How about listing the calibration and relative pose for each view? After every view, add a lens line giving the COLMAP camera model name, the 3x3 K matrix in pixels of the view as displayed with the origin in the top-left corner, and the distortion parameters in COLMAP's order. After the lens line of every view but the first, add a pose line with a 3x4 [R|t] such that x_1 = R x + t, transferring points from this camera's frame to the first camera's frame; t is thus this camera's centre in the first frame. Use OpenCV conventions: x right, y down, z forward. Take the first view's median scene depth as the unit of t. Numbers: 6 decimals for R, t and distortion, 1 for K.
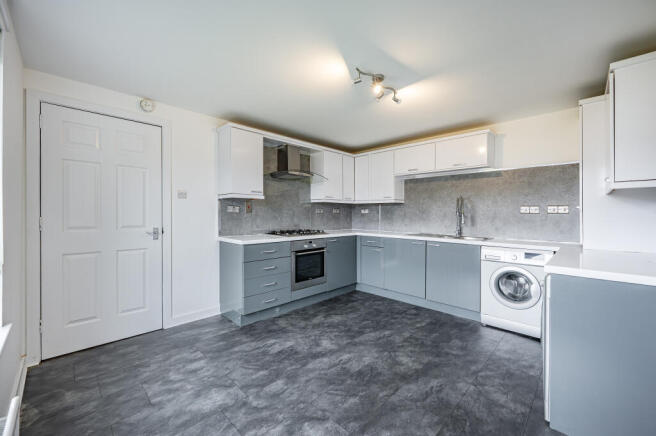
lens RADIAL K [[262.8, 0, 327.6], [0, 262.8, 211.3], [0, 0, 1]] dist [-0.000910, -0.000341]
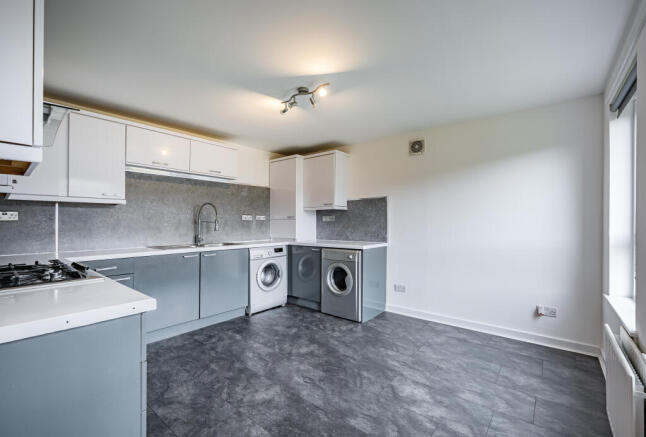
lens RADIAL K [[277.4, 0, 339.9], [0, 277.4, 217.6], [0, 0, 1]] dist [0.002326, 0.000079]
pose [[-0.116183, 0.008497, 0.993191, -0.619594], [-0.009889, 0.999904, -0.009712, 0.002333], [-0.993179, -0.010950, -0.116088, 0.669796]]
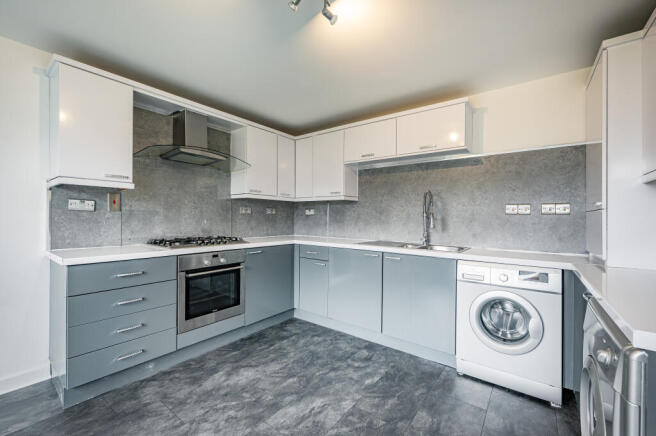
lens RADIAL K [[271.1, 0, 328.8], [0, 271.1, 215.7], [0, 0, 1]] dist [-0.000288, -0.000011]
pose [[0.991899, 0.005532, 0.126908, 0.139800], [-0.005899, 0.999979, 0.002521, 0.012865], [-0.126892, -0.003249, 0.991911, 0.298399]]
